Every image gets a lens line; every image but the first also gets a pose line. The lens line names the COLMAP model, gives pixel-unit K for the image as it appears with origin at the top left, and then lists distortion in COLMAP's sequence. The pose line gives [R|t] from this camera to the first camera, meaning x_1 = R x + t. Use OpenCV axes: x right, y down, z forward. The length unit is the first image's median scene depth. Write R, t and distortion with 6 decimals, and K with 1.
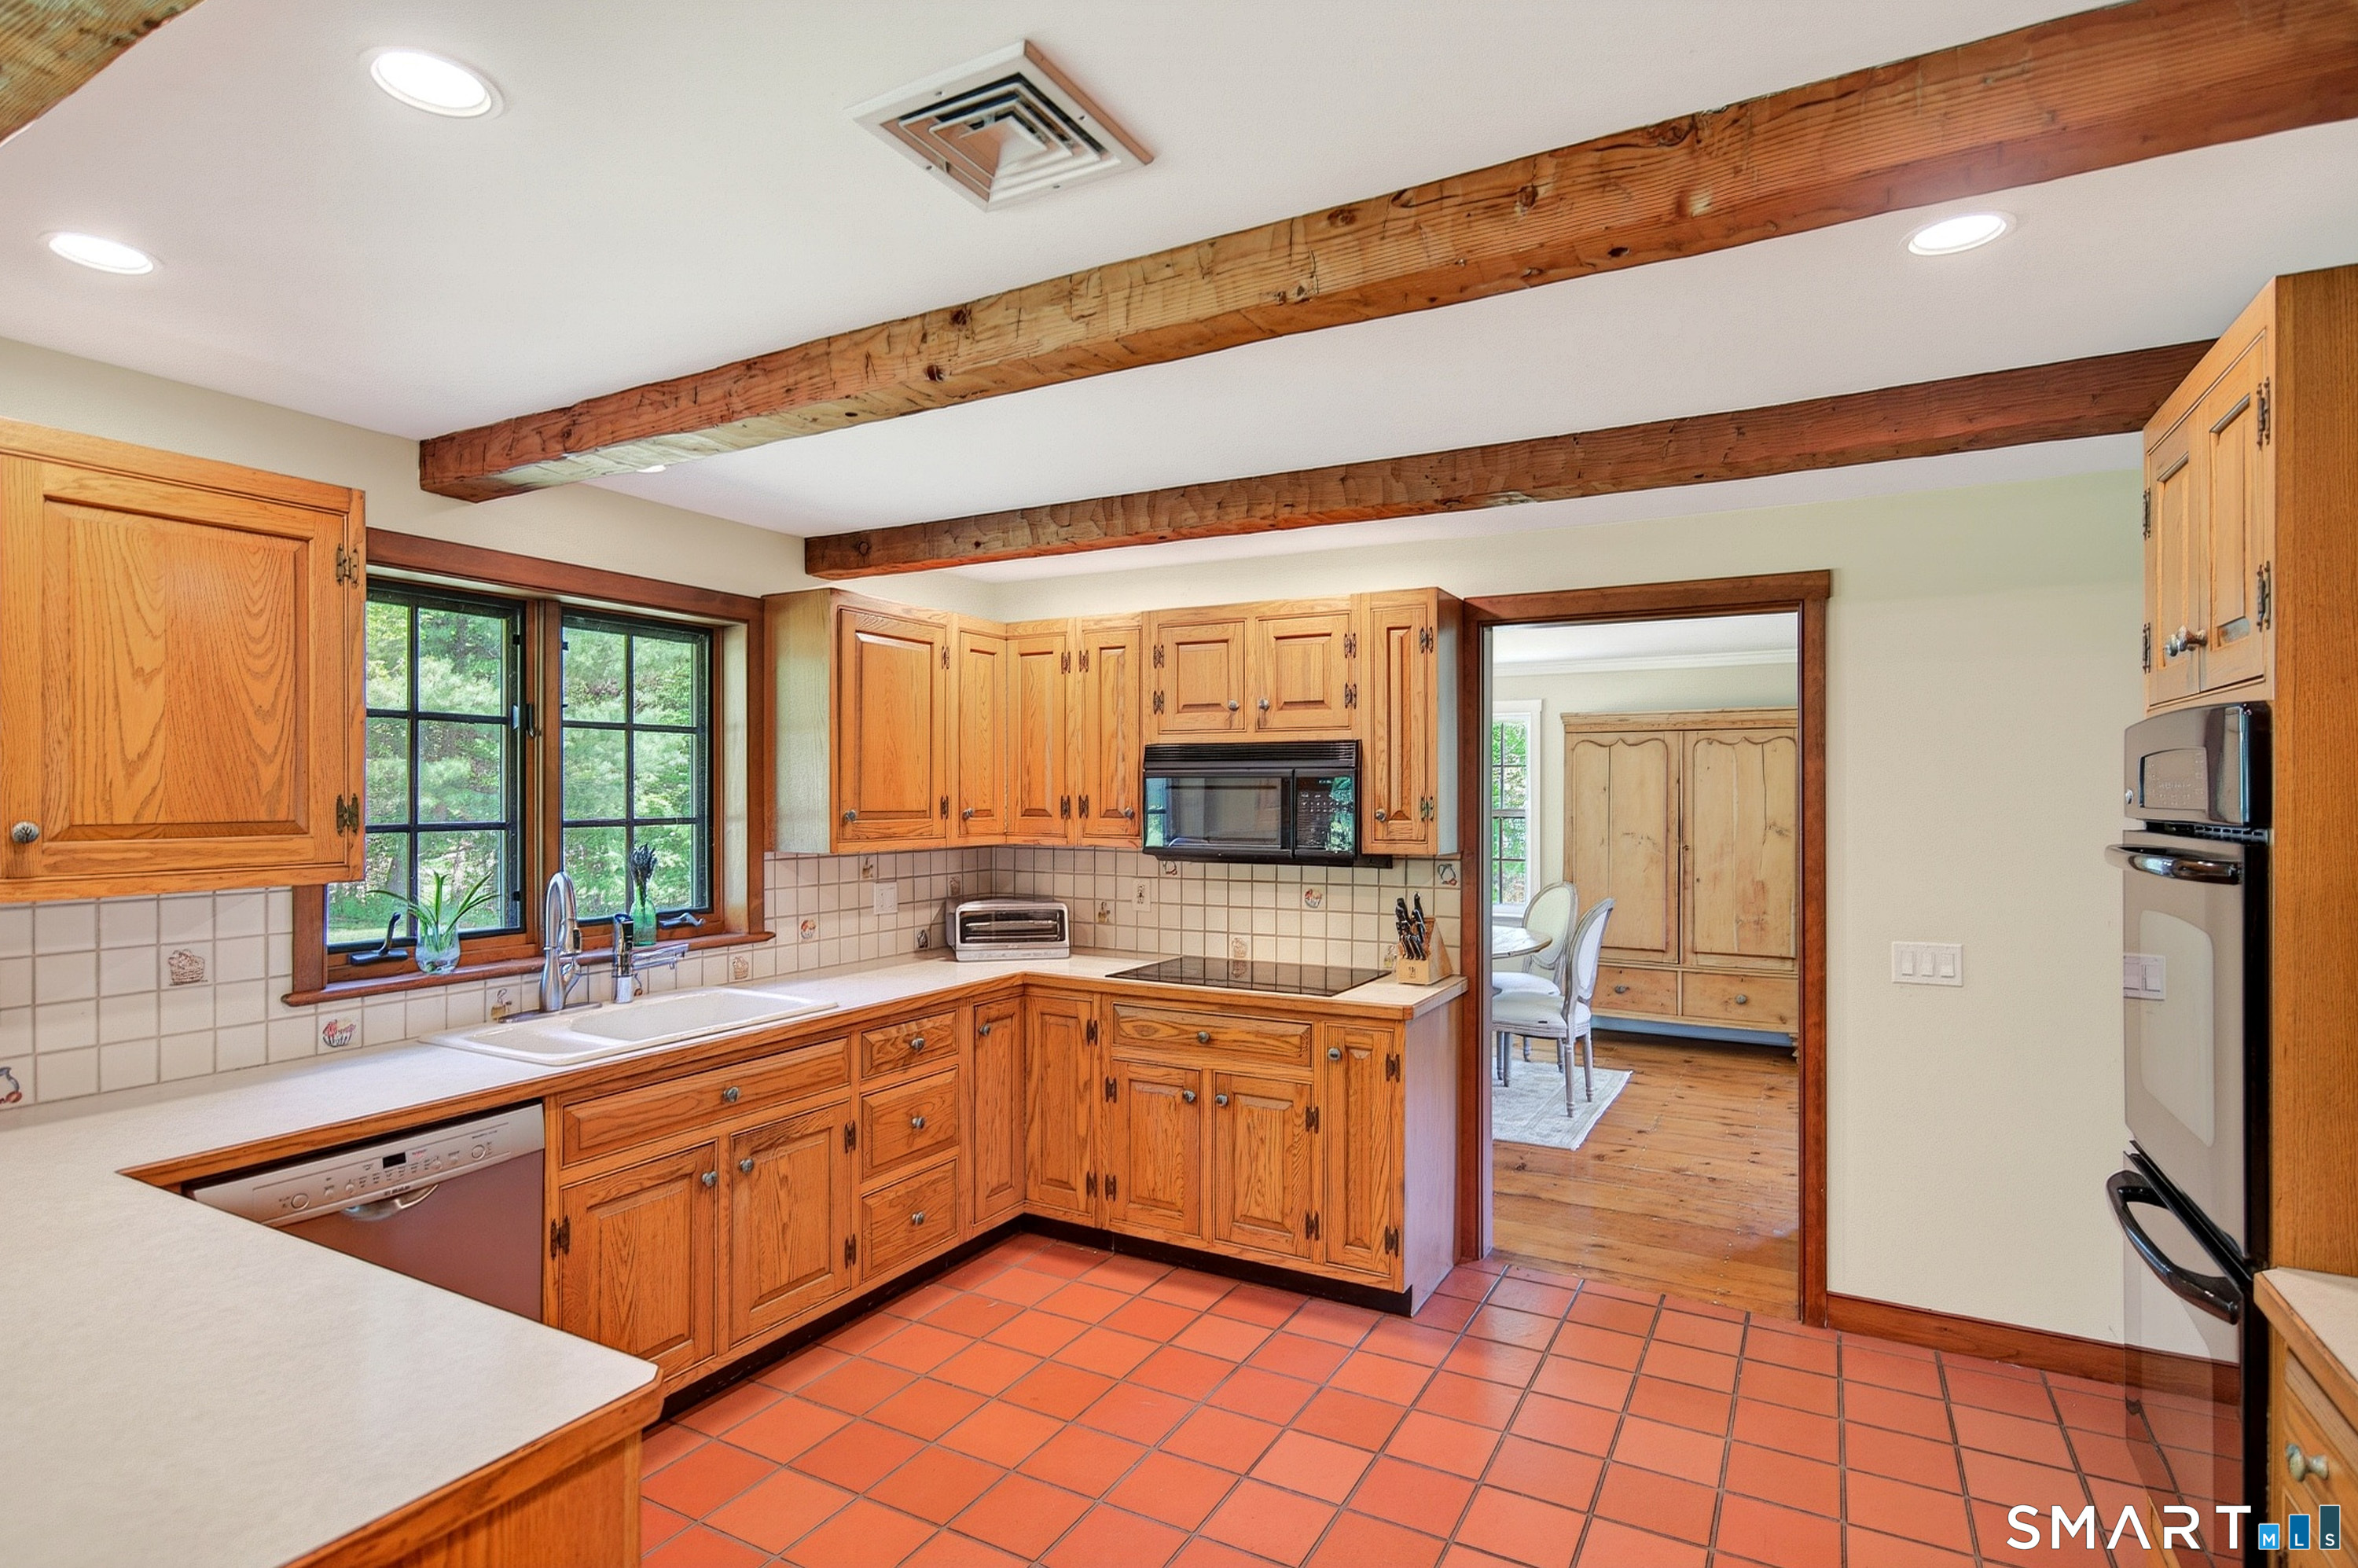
lens RADIAL K [[1180.1, 0, 1201.0], [0, 1180.1, 783.9], [0, 0, 1]] dist [-0.007916, 0.006942]
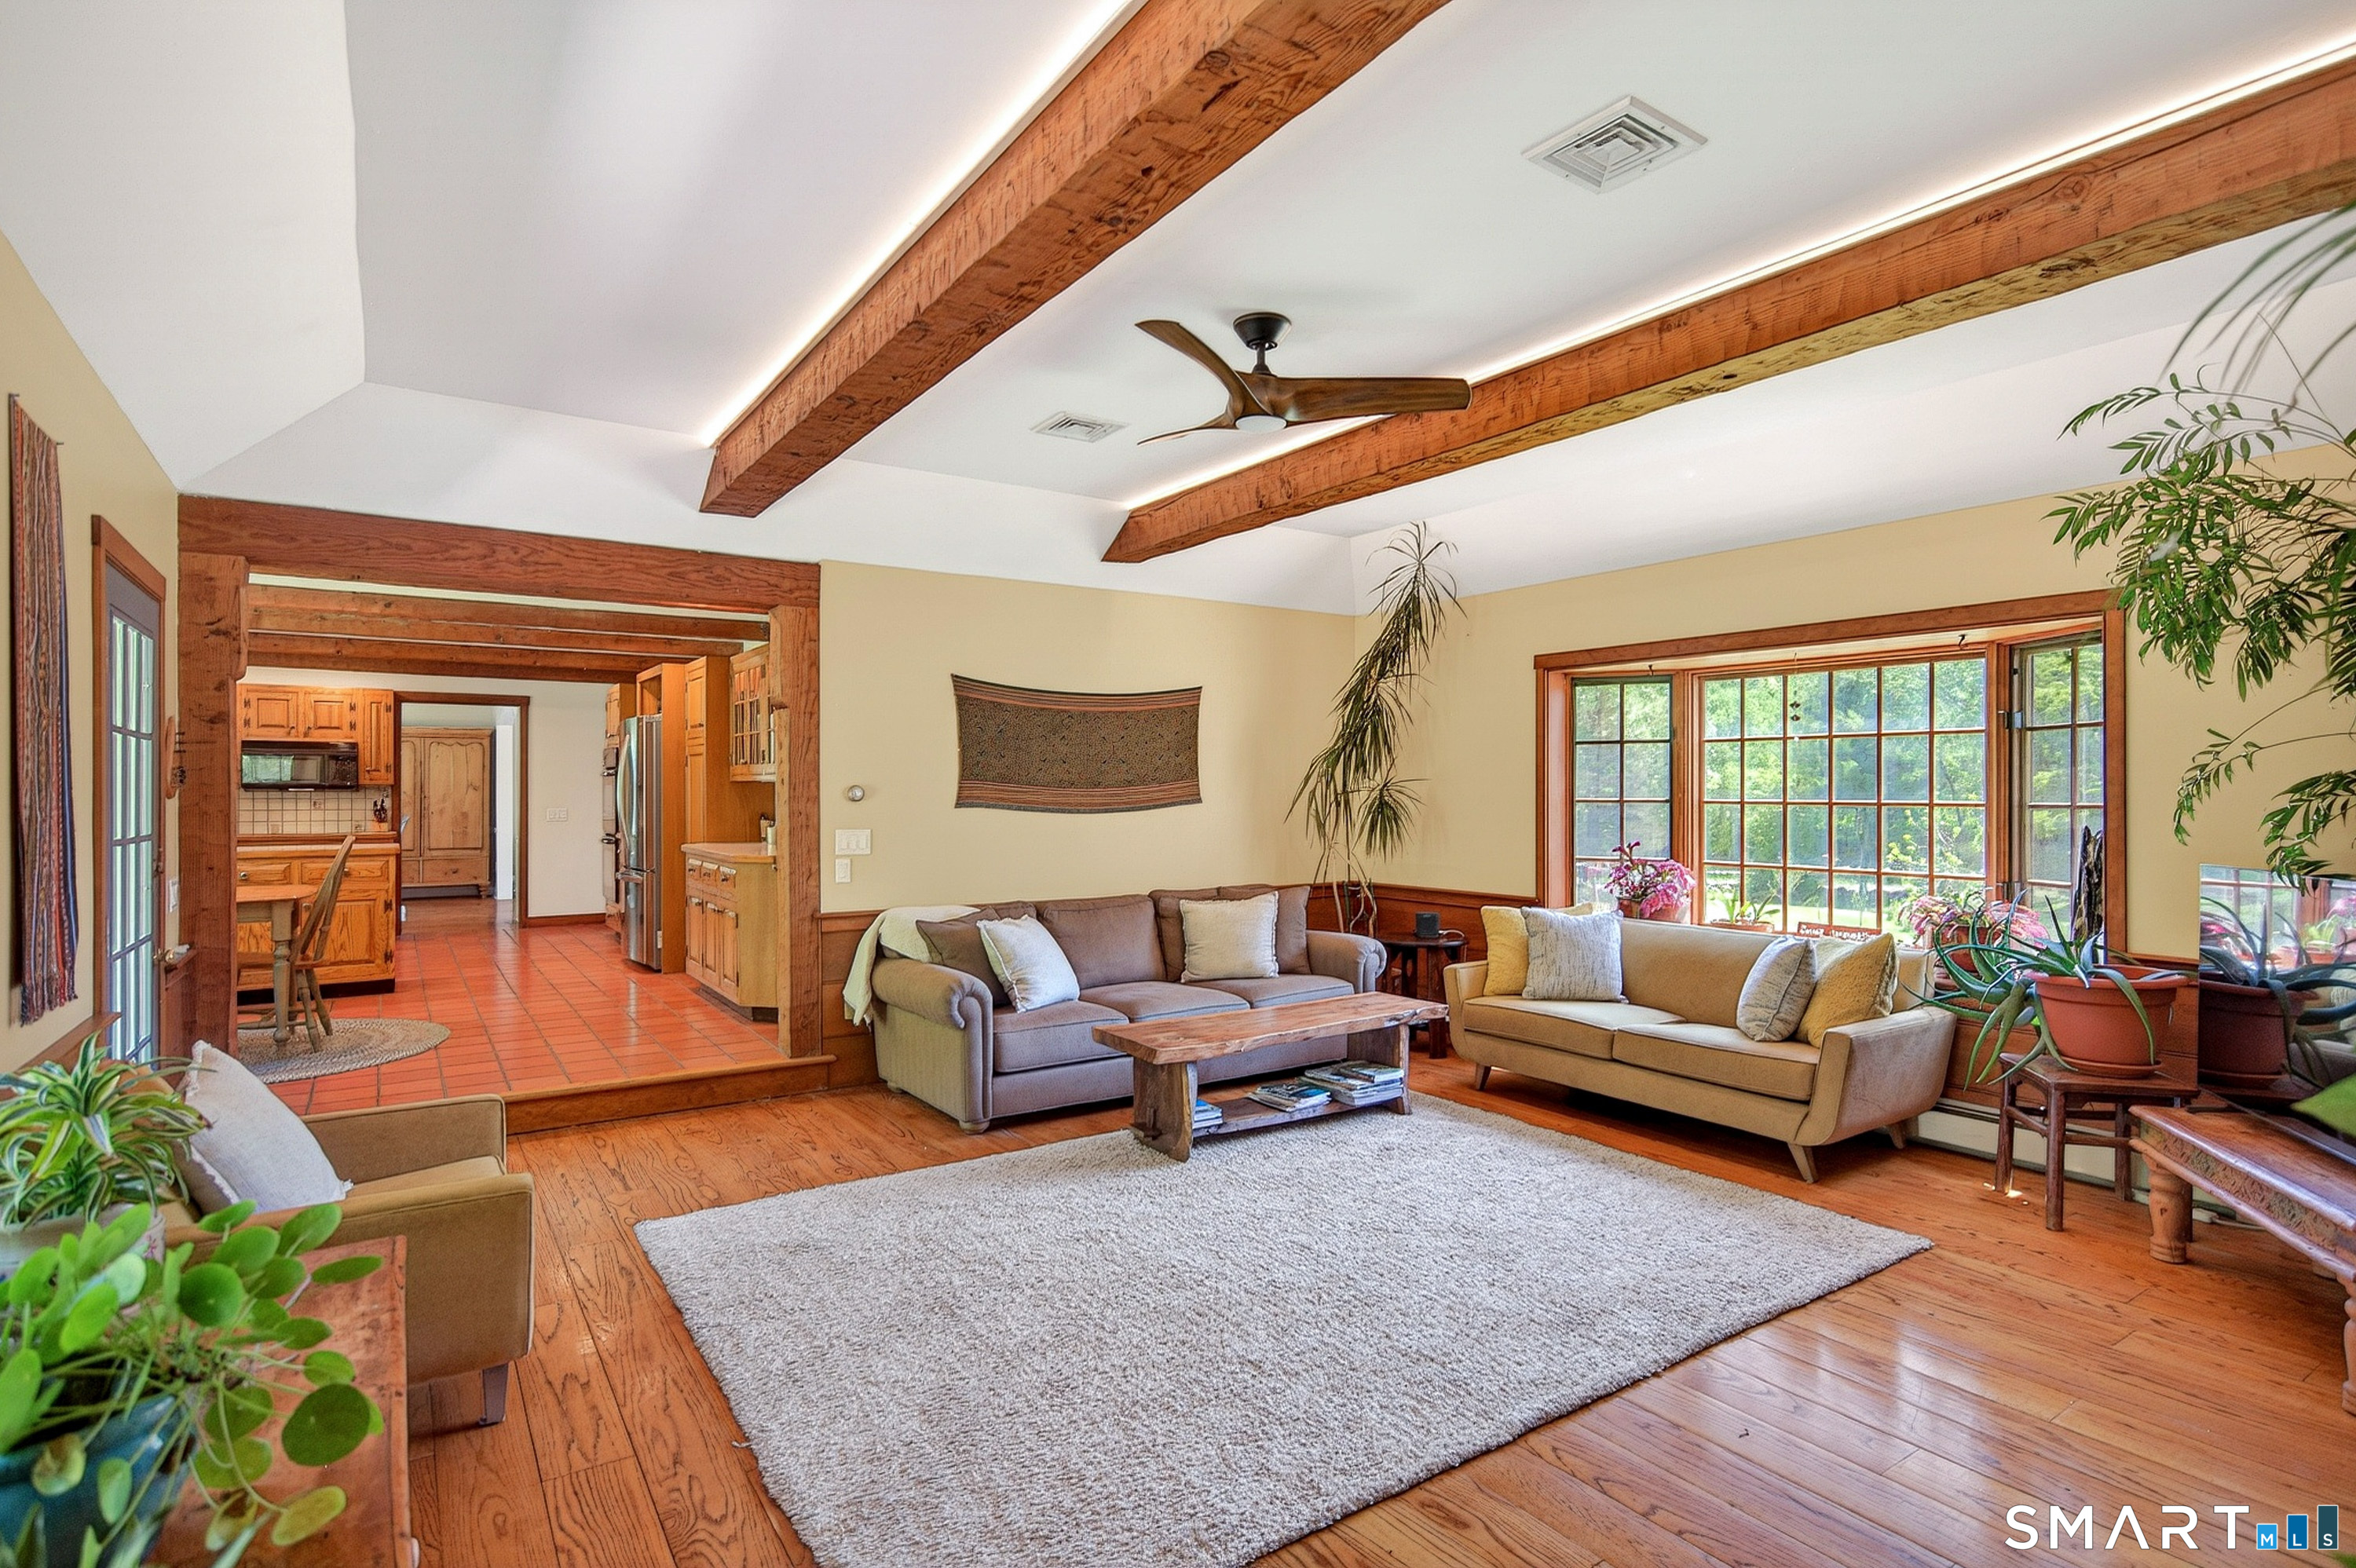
lens RADIAL K [[1179.0, 0, 1196.1], [0, 1179.0, 790.3], [0, 0, 1]] dist [-0.007916, 0.006942]
pose [[0.458300, -0.001513, 0.888796, -1.304979], [-0.006894, 0.999962, 0.005258, 0.042291], [-0.888771, -0.008537, 0.458273, -1.833855]]
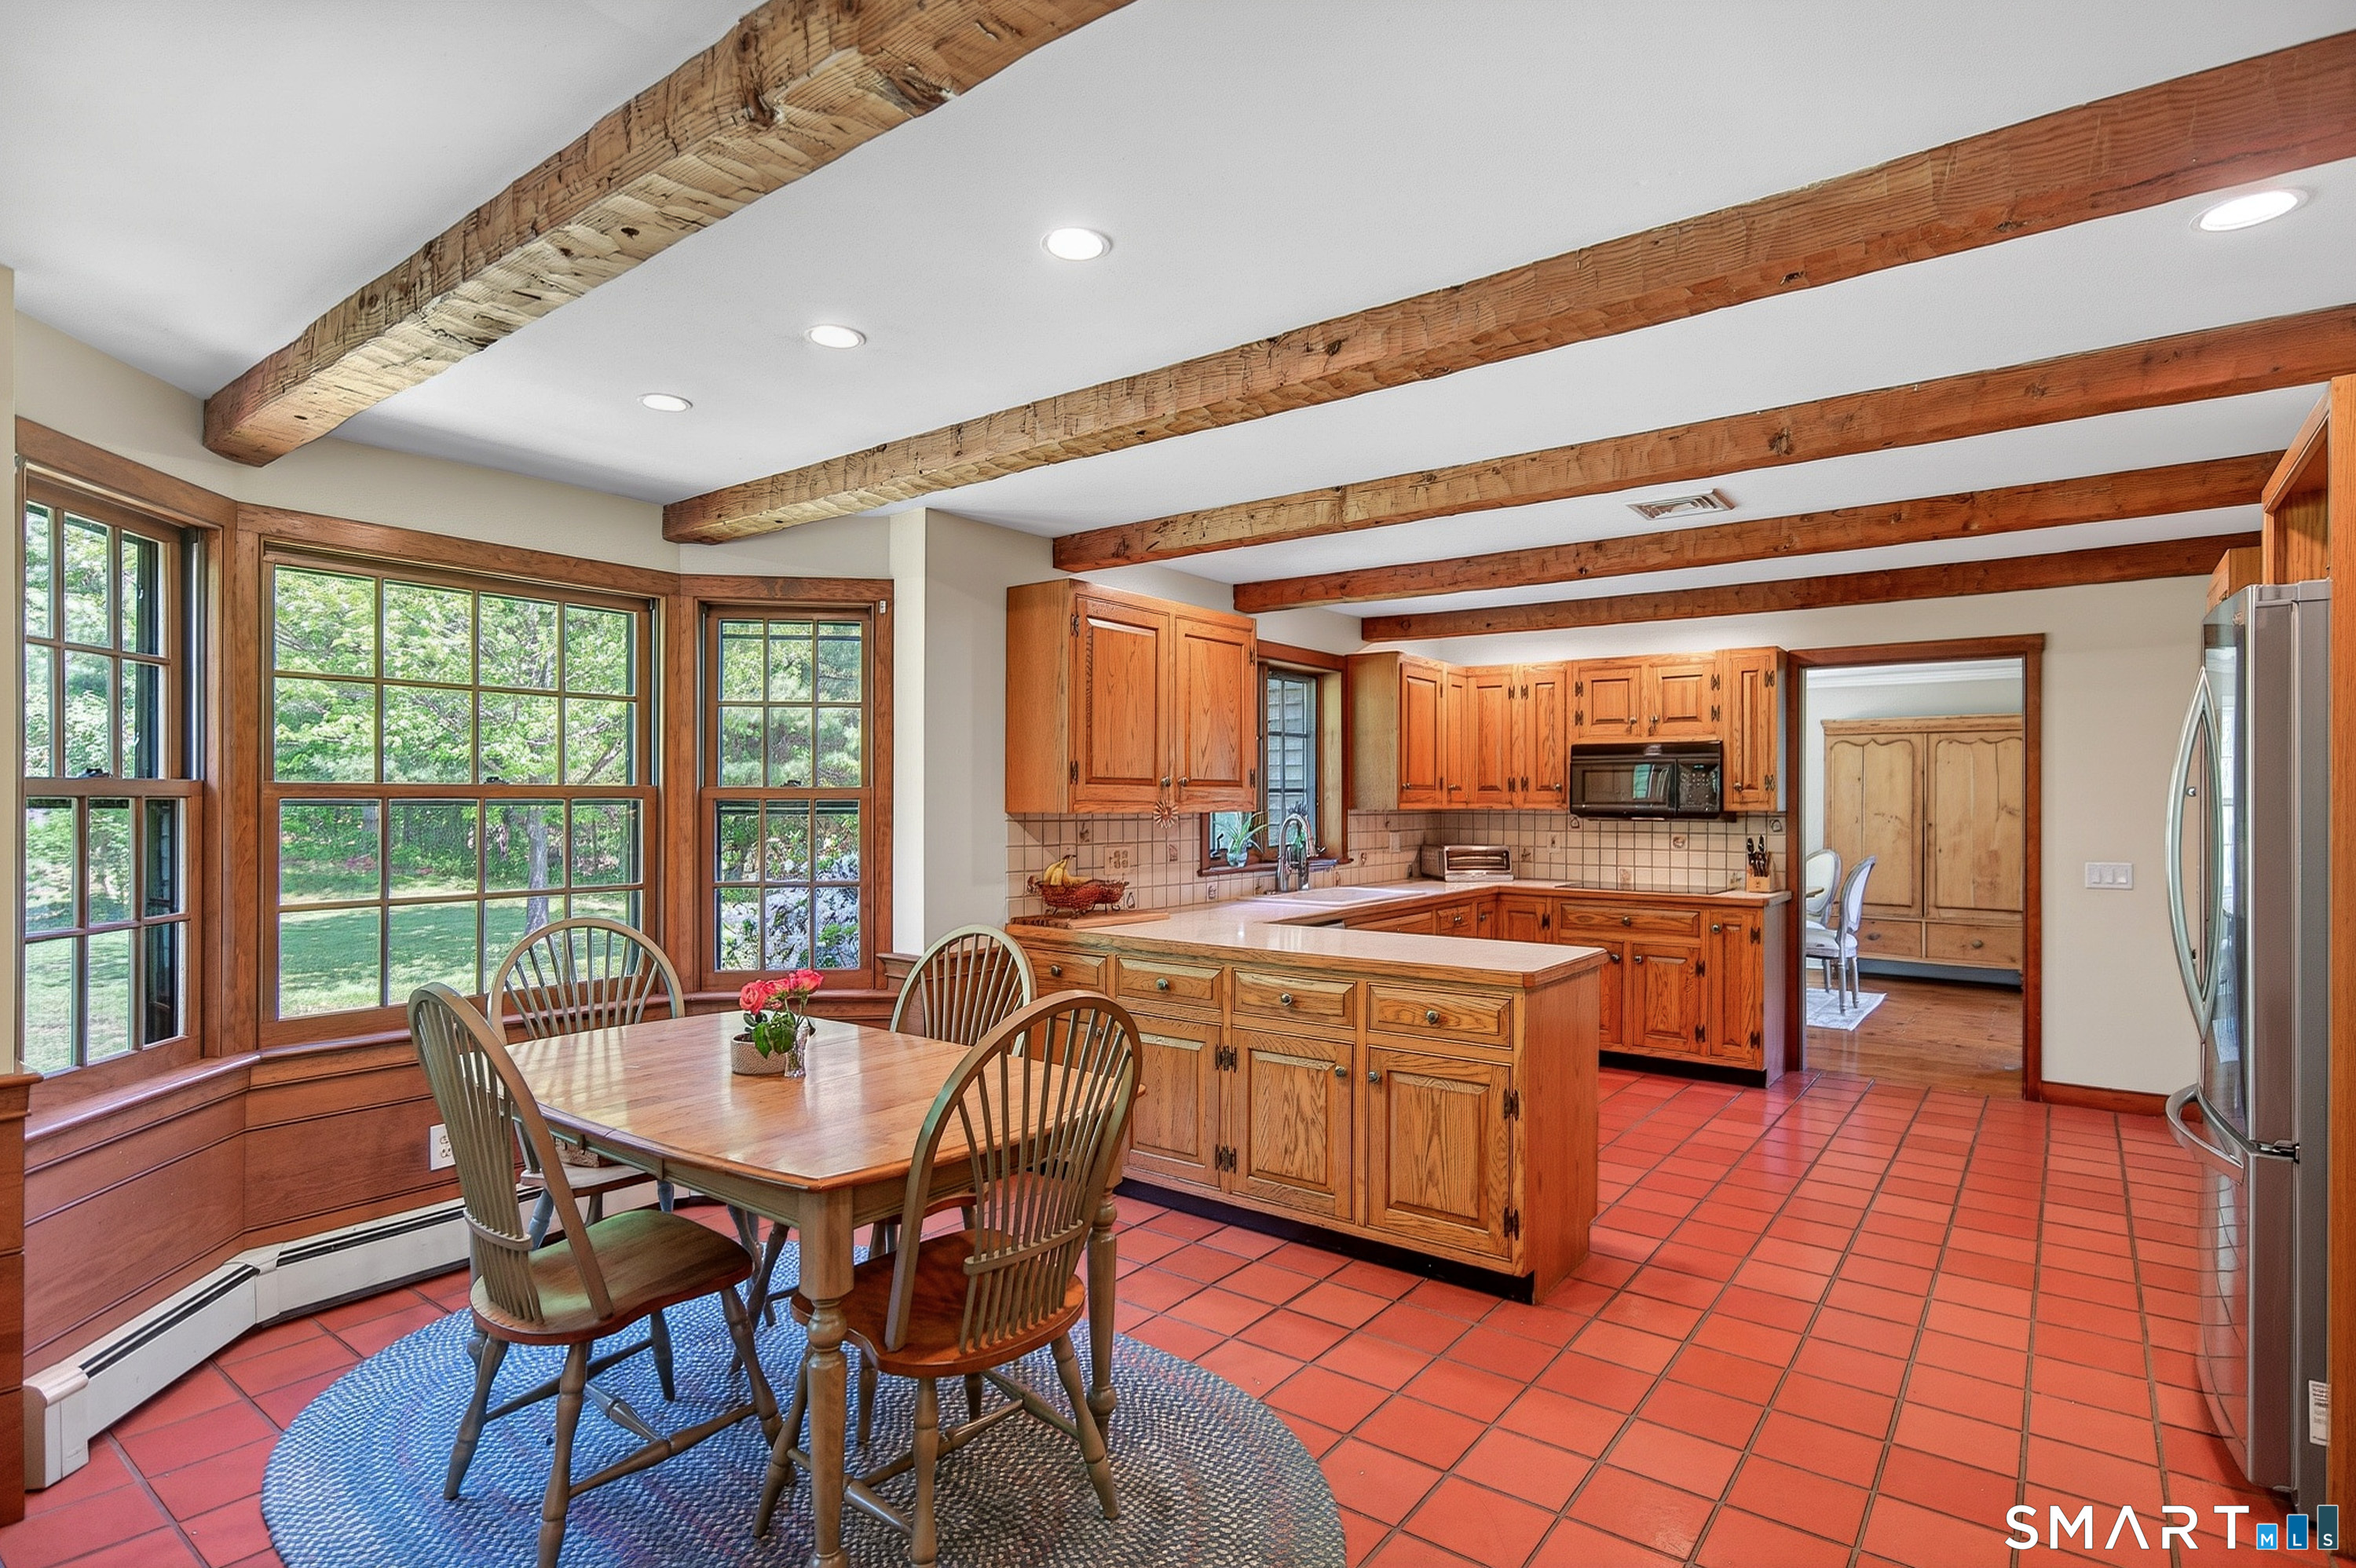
lens RADIAL K [[1179.0, 0, 1183.6], [0, 1179.0, 793.9], [0, 0, 1]] dist [-0.007916, 0.006942]
pose [[0.987744, -0.000509, -0.156081, -0.323163], [0.000933, 0.999996, 0.002647, 0.028969], [0.156079, -0.002760, 0.987741, -0.663007]]
